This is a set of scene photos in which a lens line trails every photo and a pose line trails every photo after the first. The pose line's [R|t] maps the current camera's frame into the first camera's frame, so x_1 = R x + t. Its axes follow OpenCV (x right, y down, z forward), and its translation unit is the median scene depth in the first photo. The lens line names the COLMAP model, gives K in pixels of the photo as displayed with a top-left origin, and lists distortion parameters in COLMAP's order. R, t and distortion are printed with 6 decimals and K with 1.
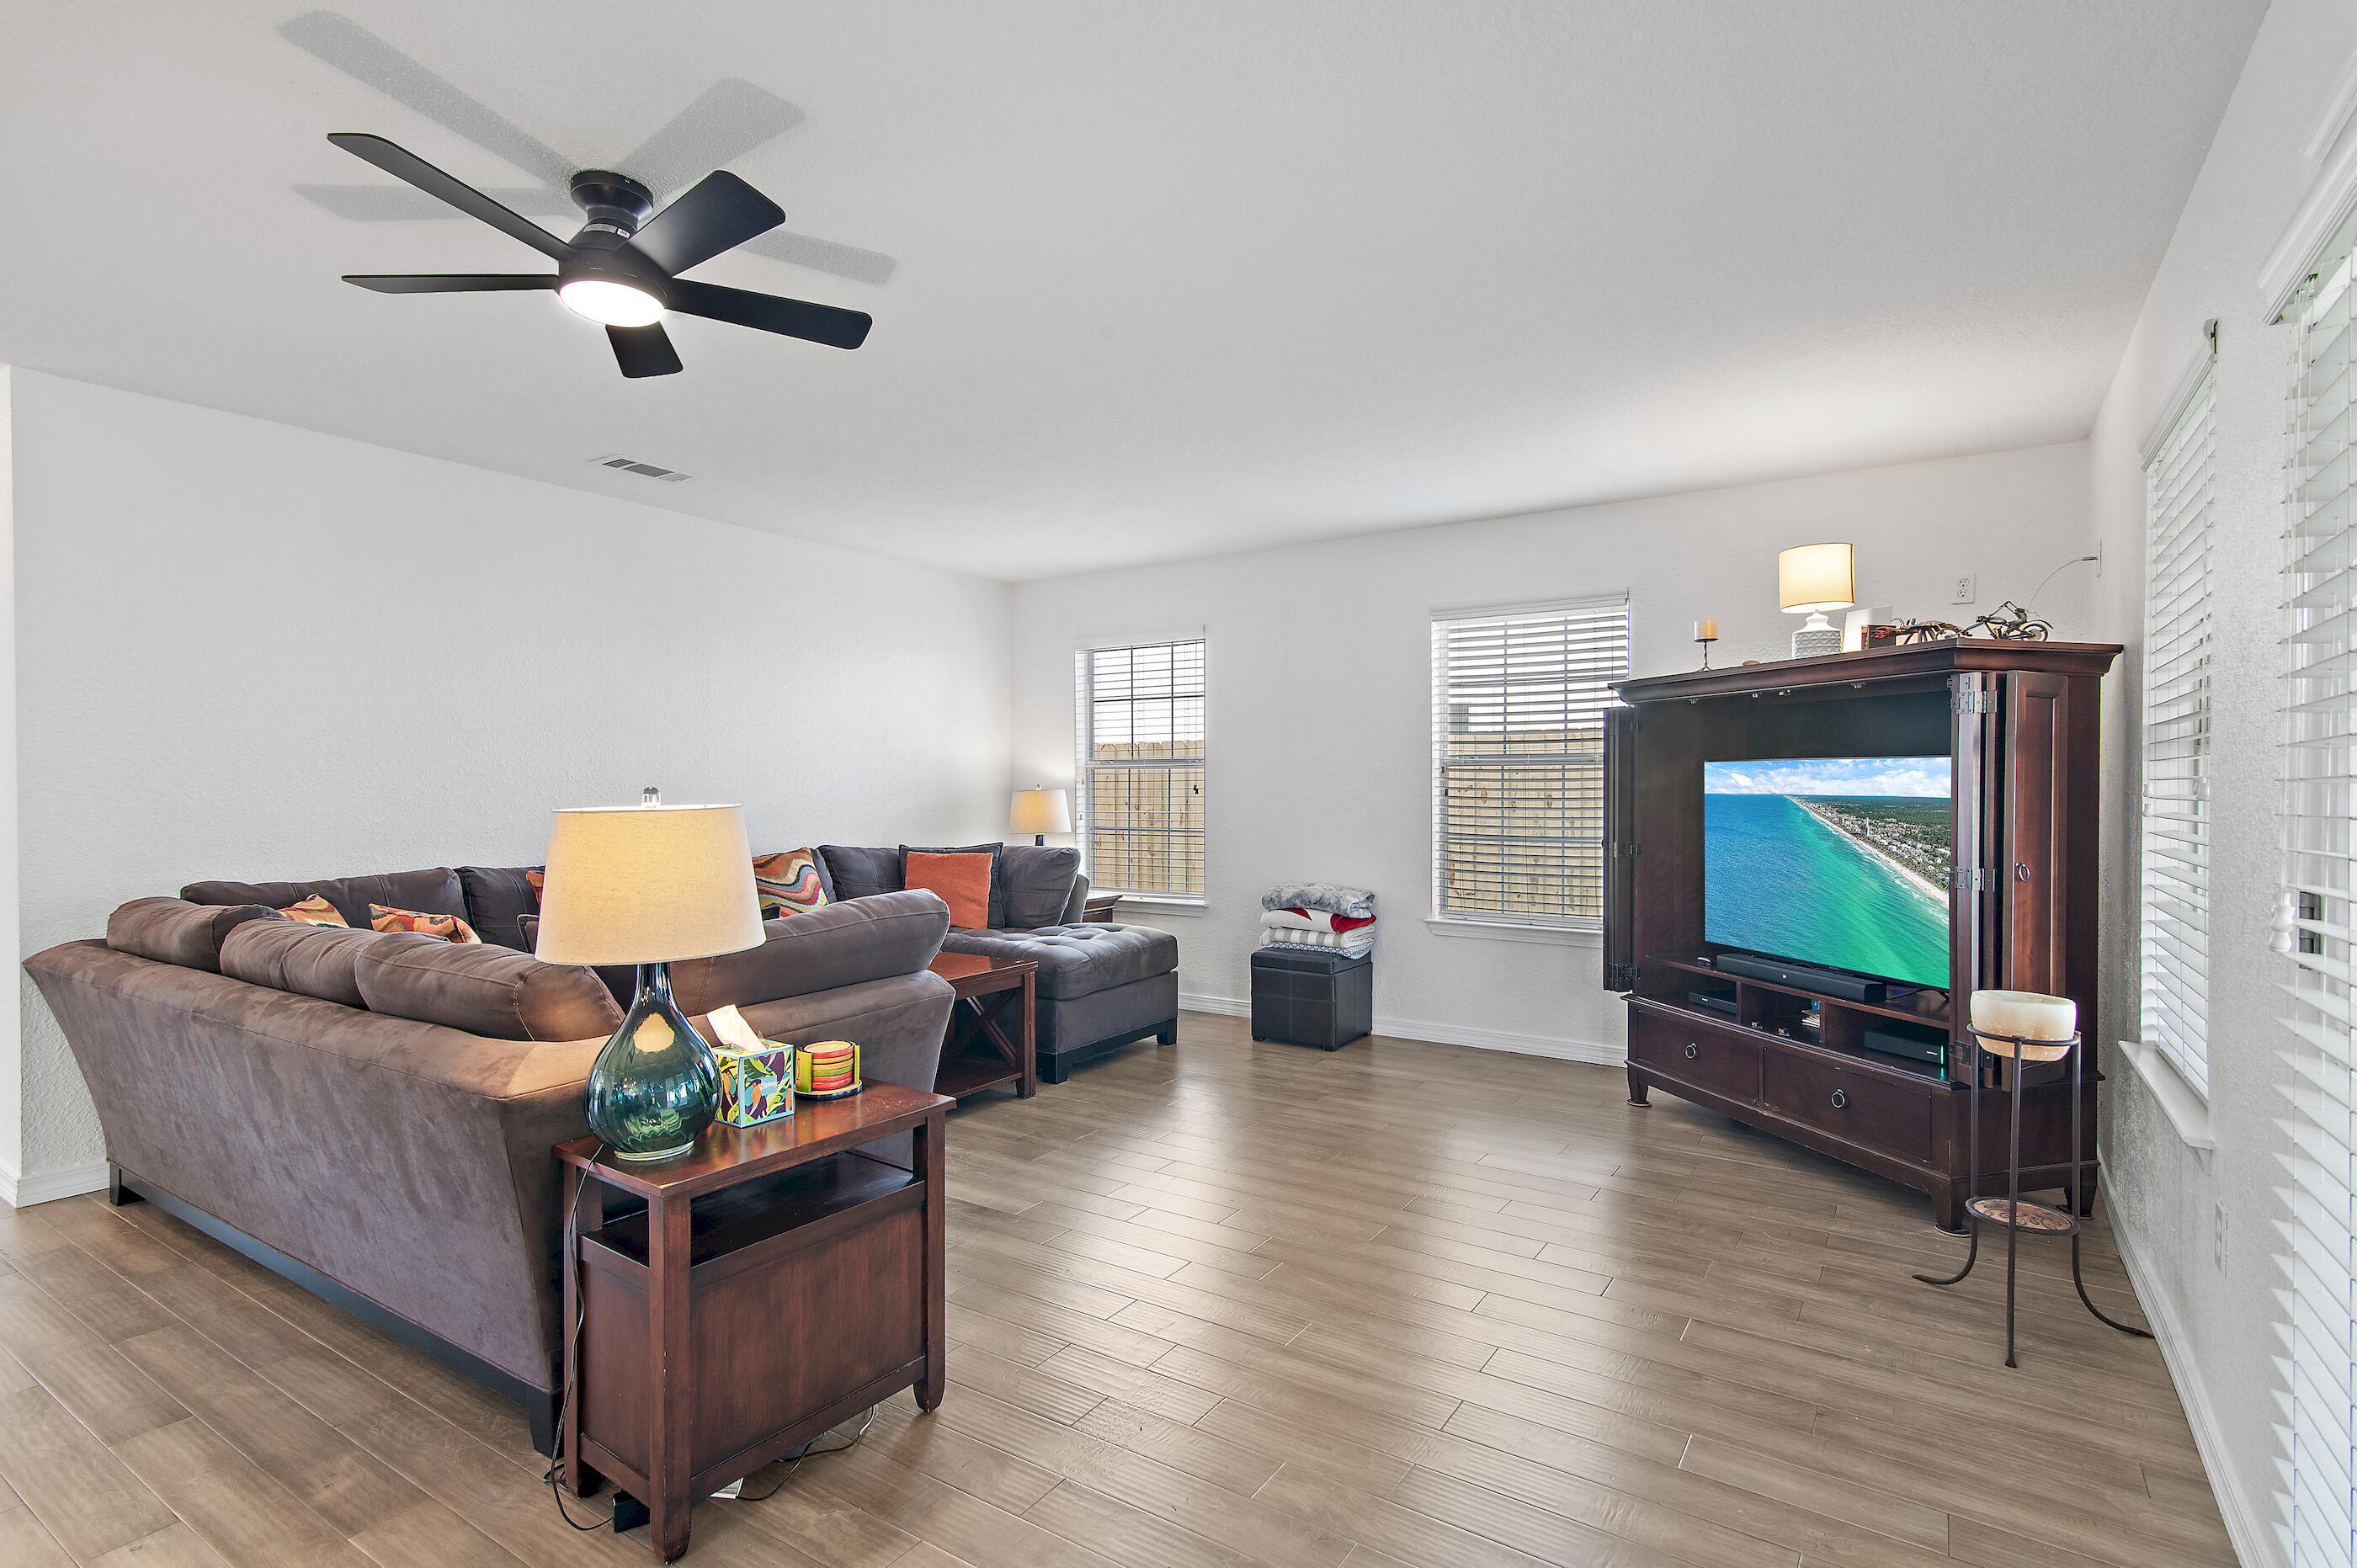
lens RADIAL K [[1171.8, 0, 1178.5], [0, 1171.8, 784.0], [0, 0, 1]] dist [0.028022, 0.000038]
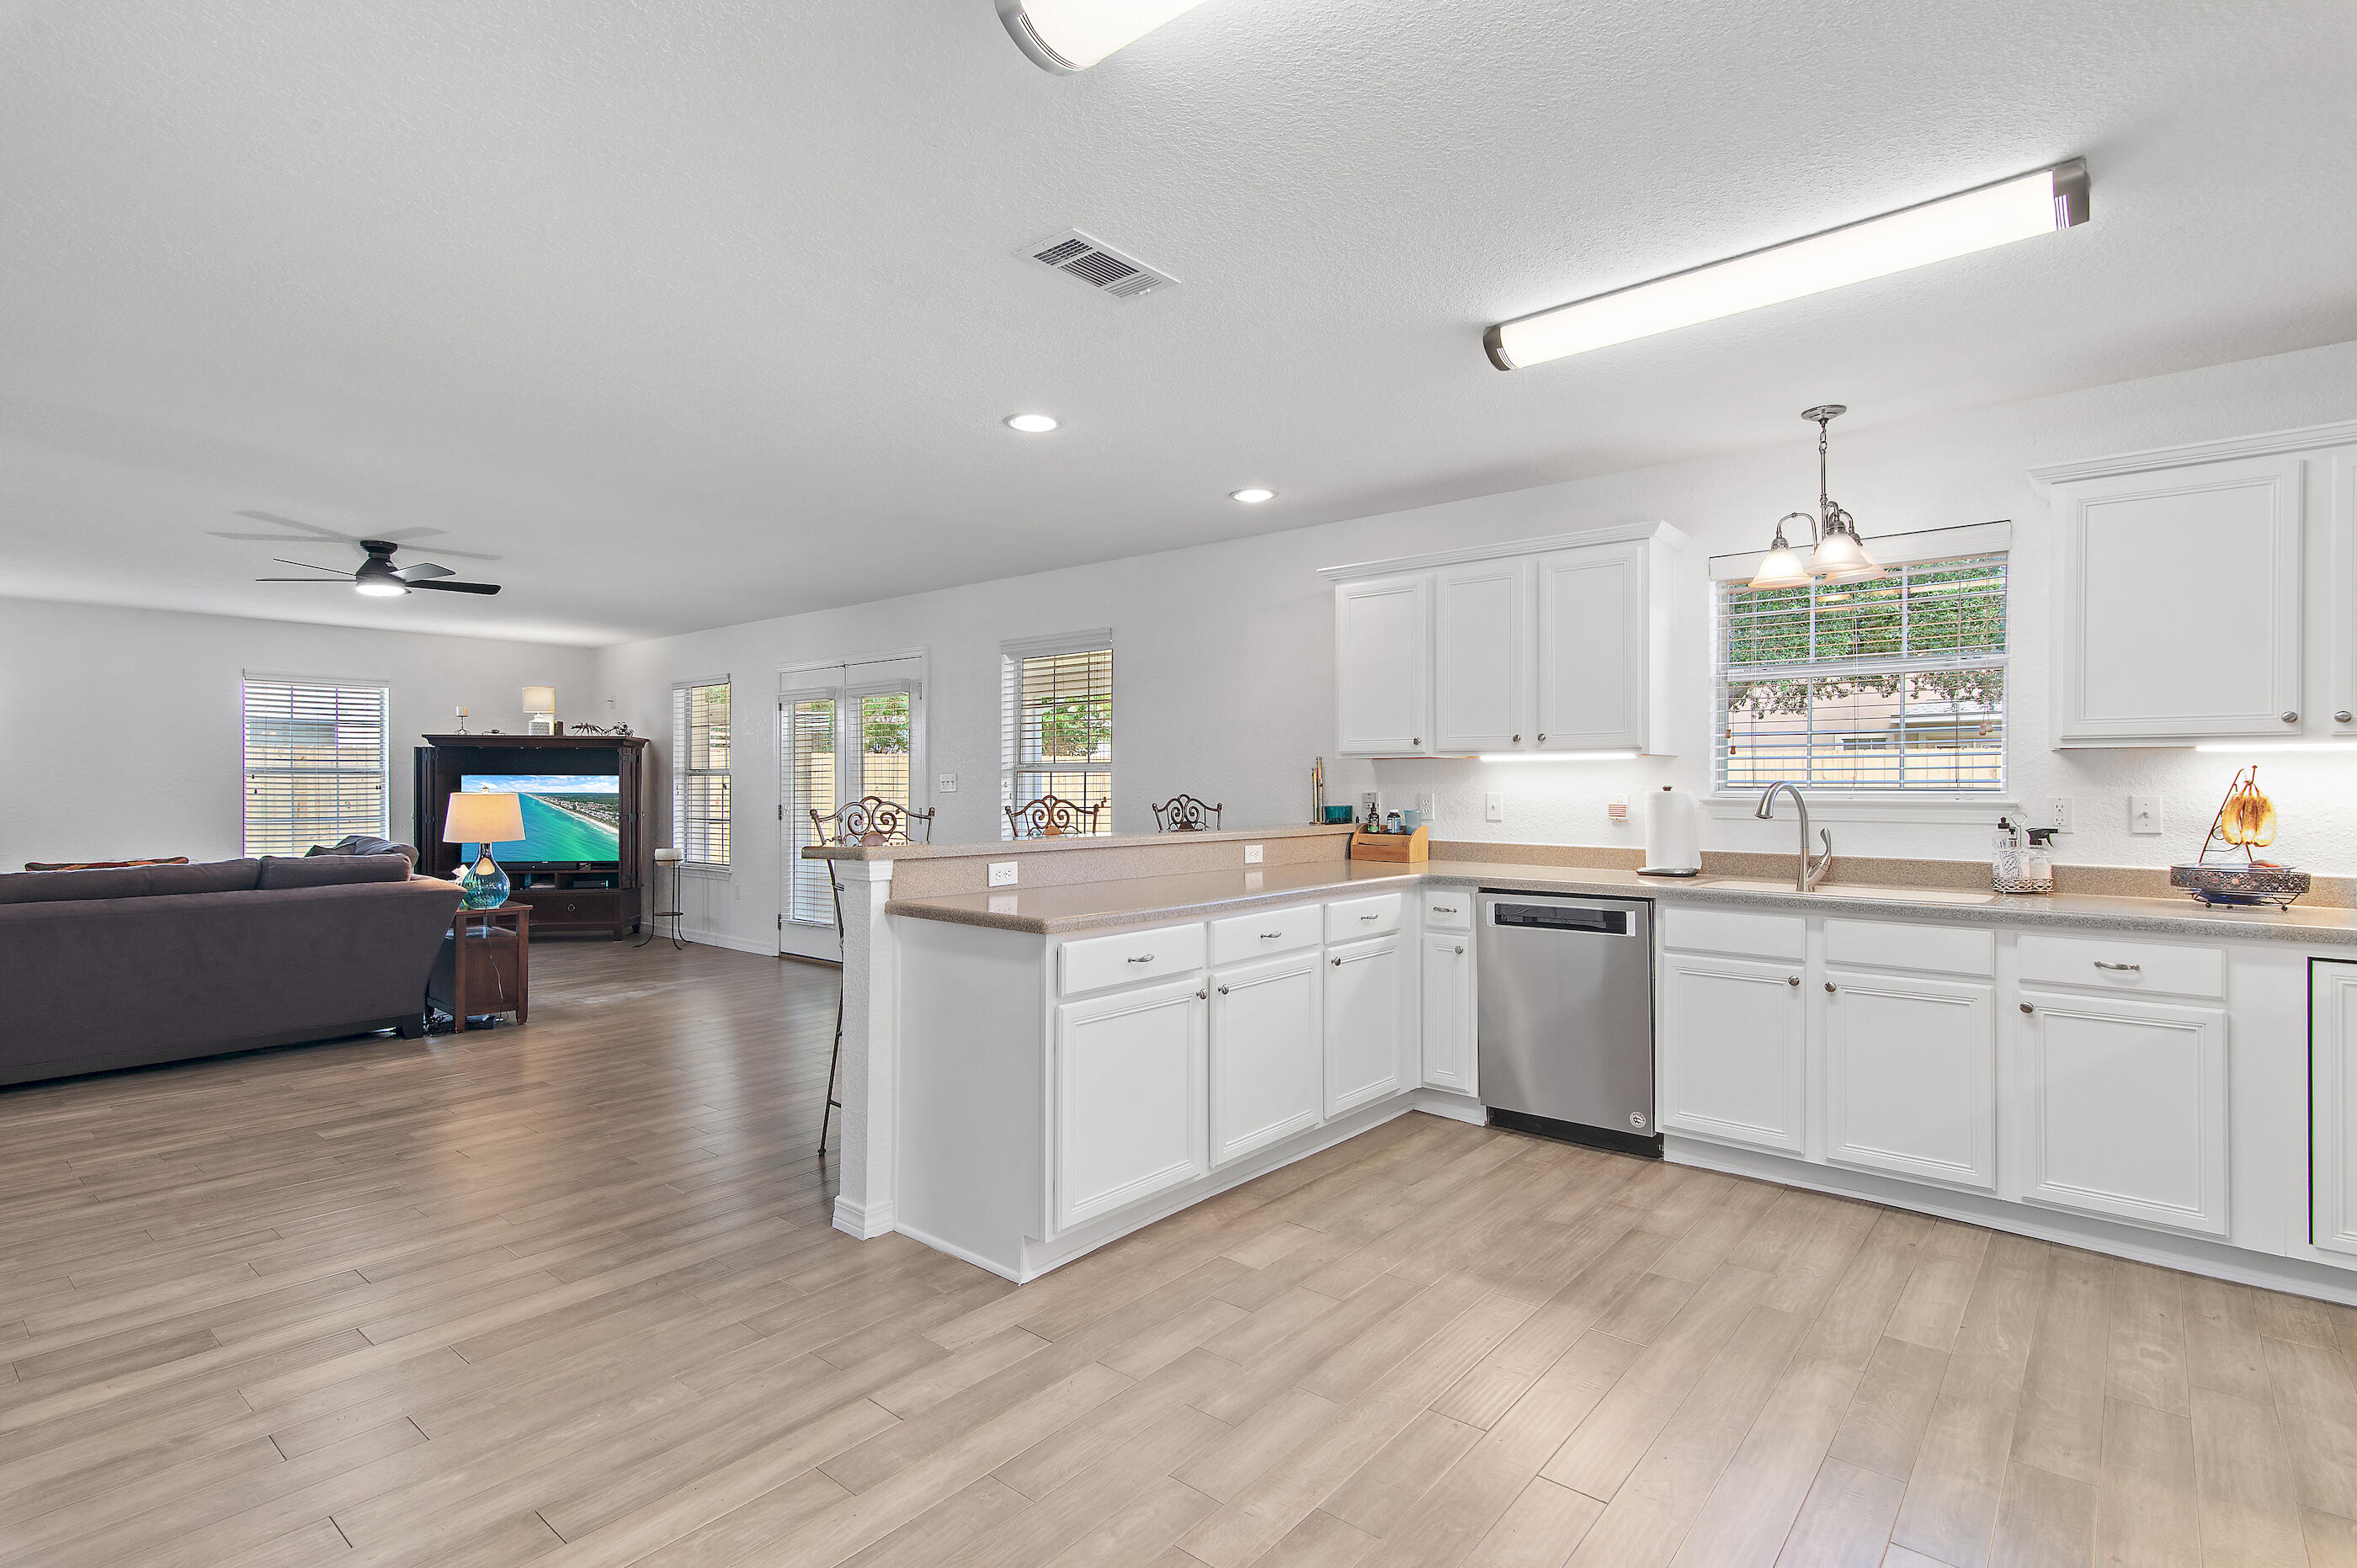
lens RADIAL K [[1140.5, 0, 1183.3], [0, 1140.5, 785.1], [0, 0, 1]] dist [0.022101, 0.000292]
pose [[0.111925, -0.003034, 0.993712, -1.822053], [-0.004038, 0.999986, 0.003508, -0.017080], [-0.993708, -0.004406, 0.111912, -0.632973]]
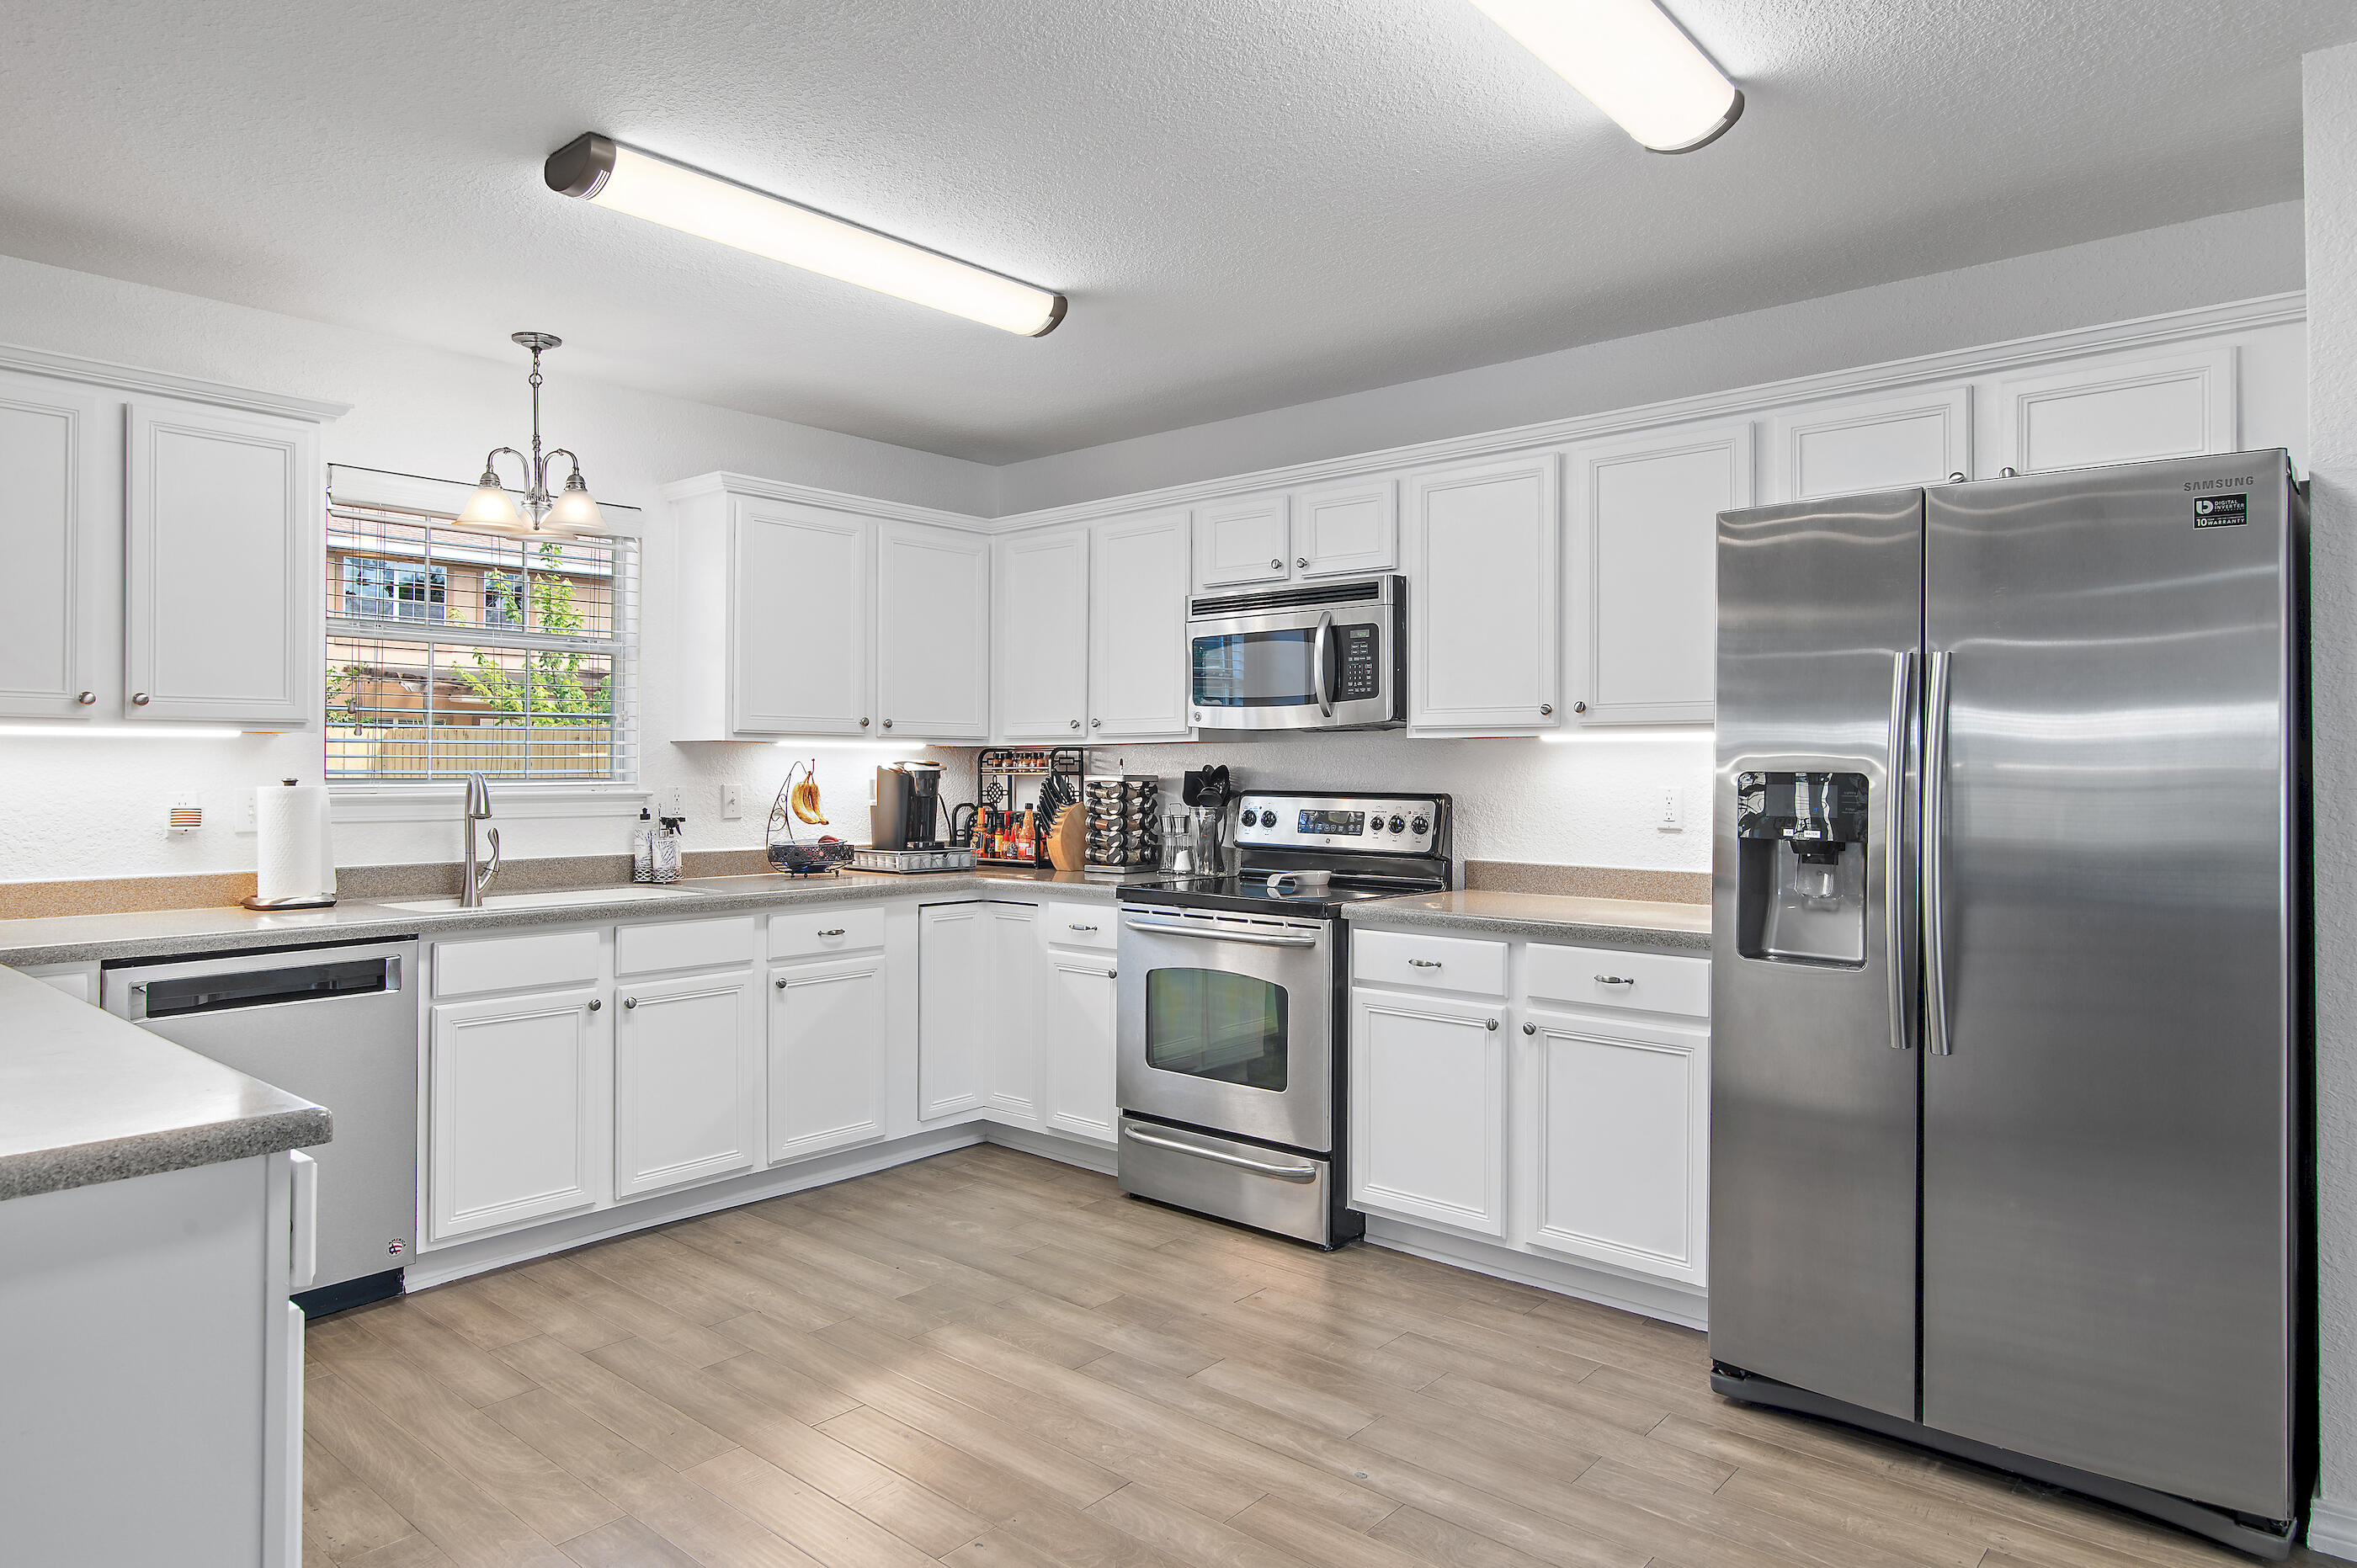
lens RADIAL K [[1412.7, 0, 1189.4], [0, 1412.7, 756.3], [0, 0, 1]] dist [0.000961, -0.000039]
pose [[-0.992071, -0.003224, 0.125637, -1.352548], [-0.004670, 0.999926, -0.011214, -0.021596], [-0.125591, -0.011712, -0.992013, -0.066620]]
